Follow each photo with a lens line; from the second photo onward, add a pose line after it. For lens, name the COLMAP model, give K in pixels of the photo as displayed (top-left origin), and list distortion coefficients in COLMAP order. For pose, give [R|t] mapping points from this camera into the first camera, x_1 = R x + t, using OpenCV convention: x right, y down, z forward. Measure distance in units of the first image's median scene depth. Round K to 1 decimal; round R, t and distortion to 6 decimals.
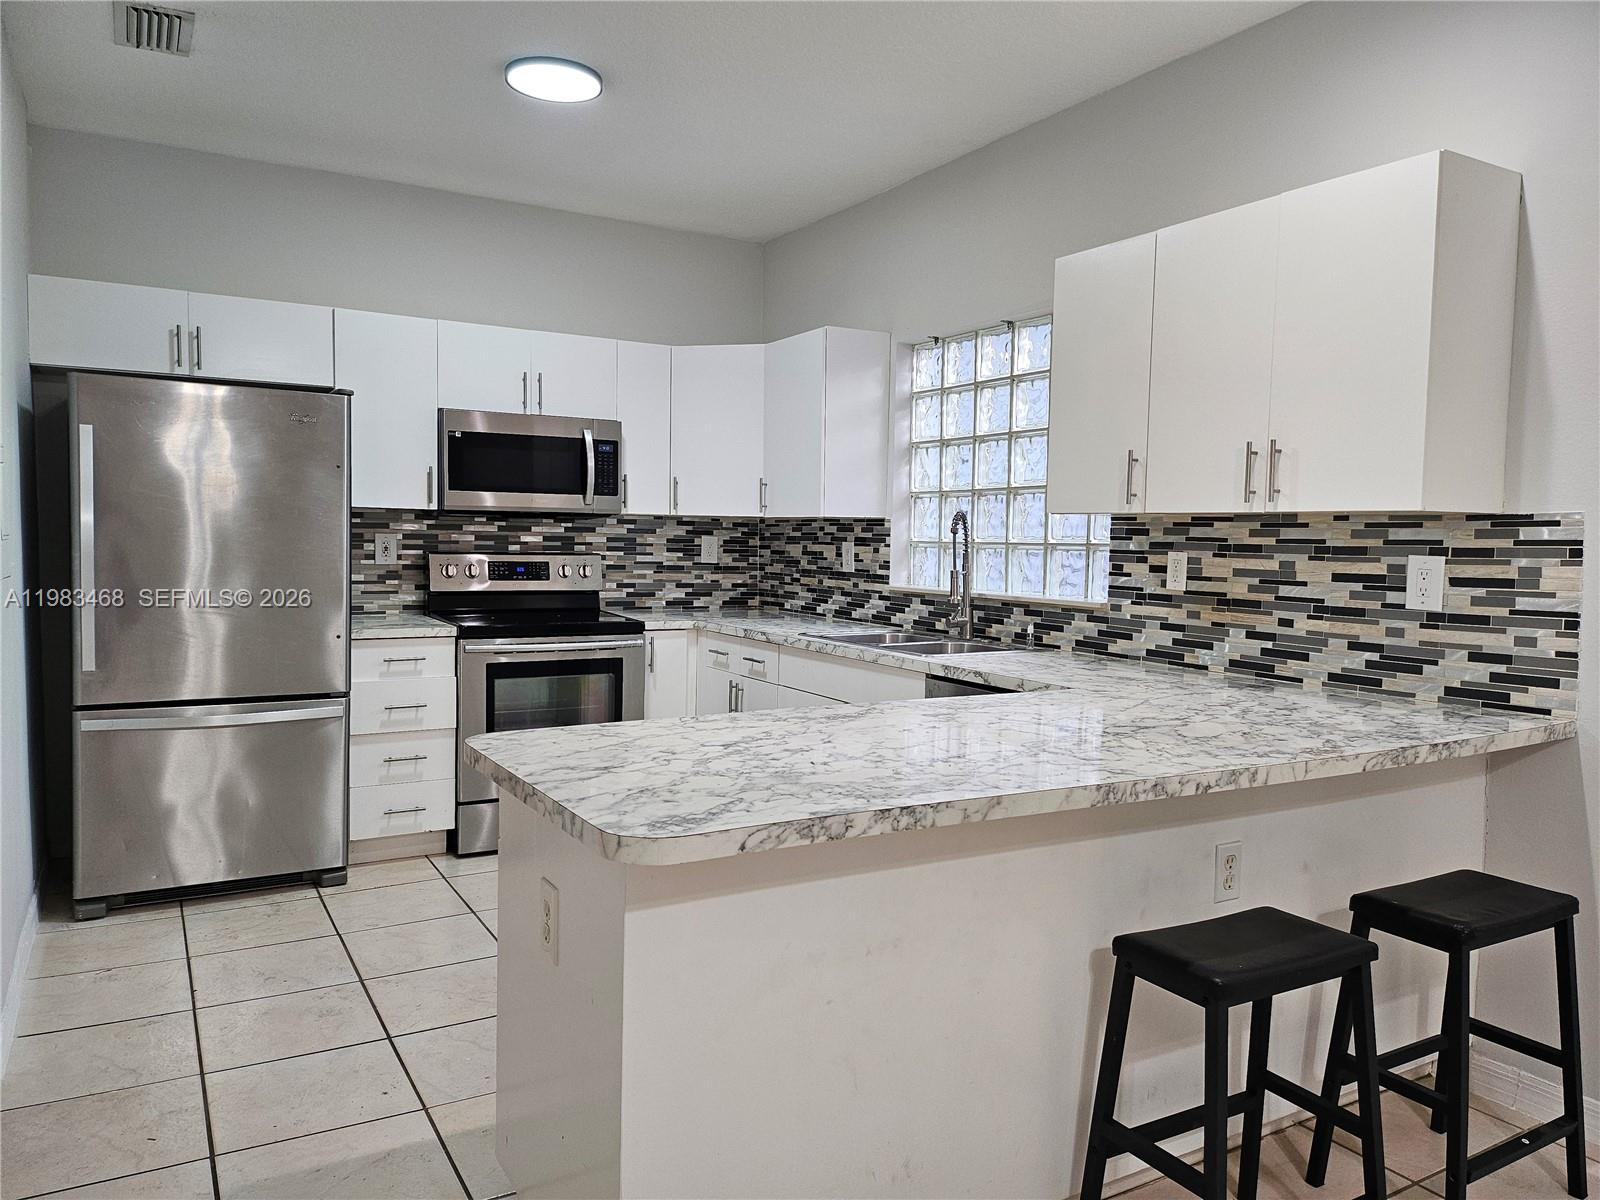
lens RADIAL K [[1132.4, 0, 812.8], [0, 1132.4, 590.6], [0, 0, 1]] dist [0.030297, -0.025139]
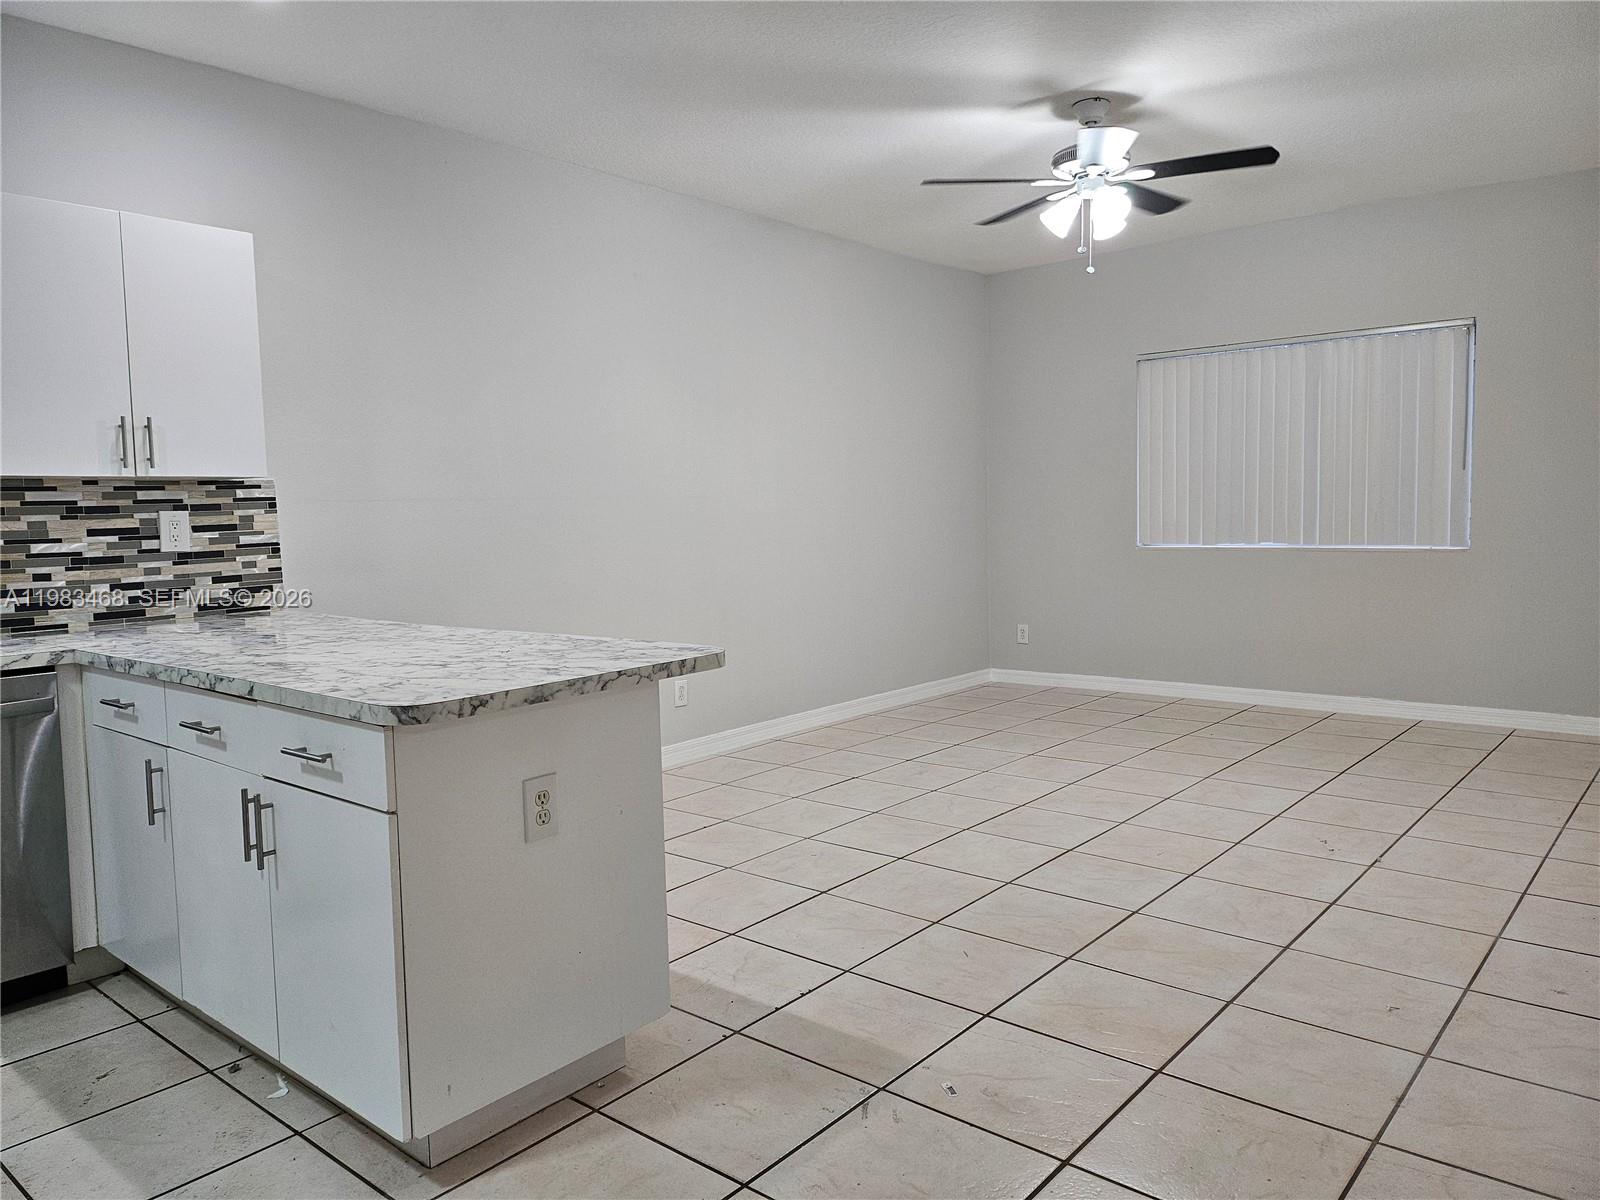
lens RADIAL K [[1132.4, 0, 803.8], [0, 1132.4, 586.2], [0, 0, 1]] dist [0.030297, -0.025139]
pose [[-0.331868, -0.079398, 0.939978, -0.784178], [0.063447, 0.992316, 0.106219, -0.030667], [-0.941190, 0.094890, -0.324281, 0.597331]]
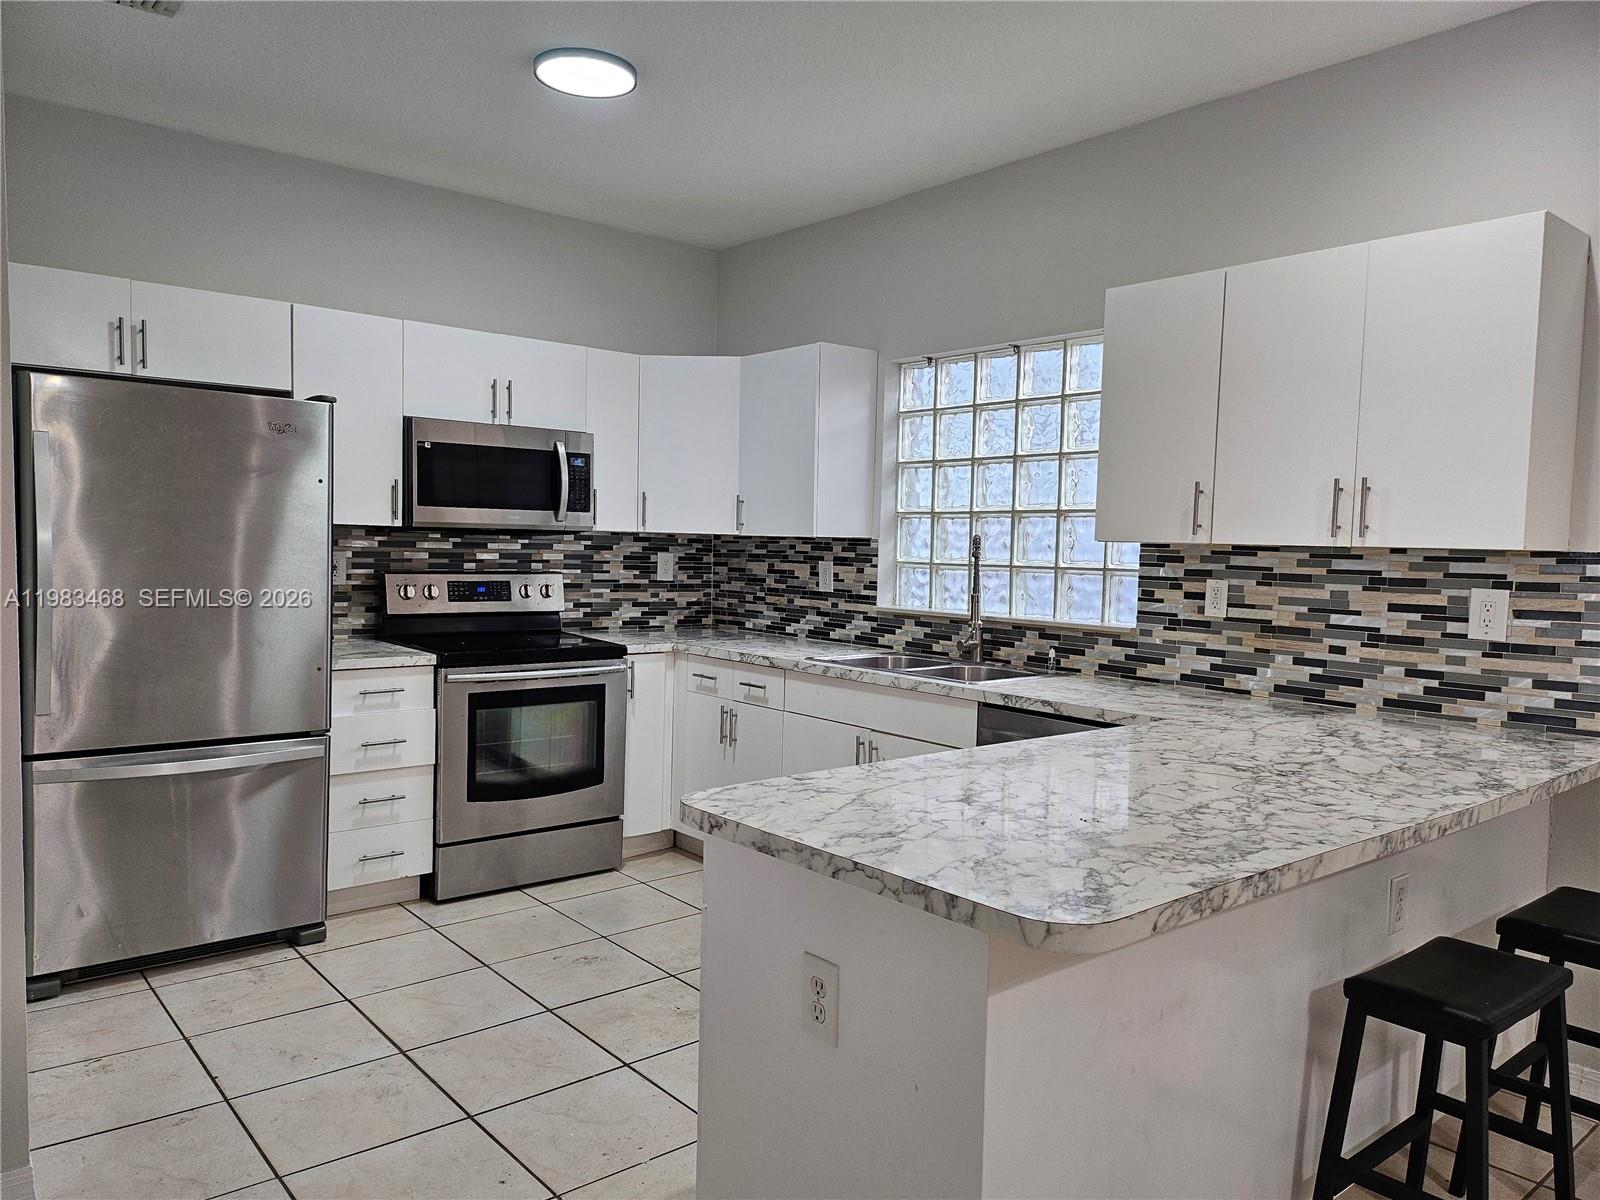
lens RADIAL K [[1132.4, 0, 814.3], [0, 1132.4, 604.5], [0, 0, 1]] dist [0.030297, -0.025139]
pose [[0.985248, -0.003822, 0.171090, -0.212690], [0.001990, 0.999939, 0.010878, -0.023255], [-0.171121, -0.010377, 0.985195, 0.047081]]
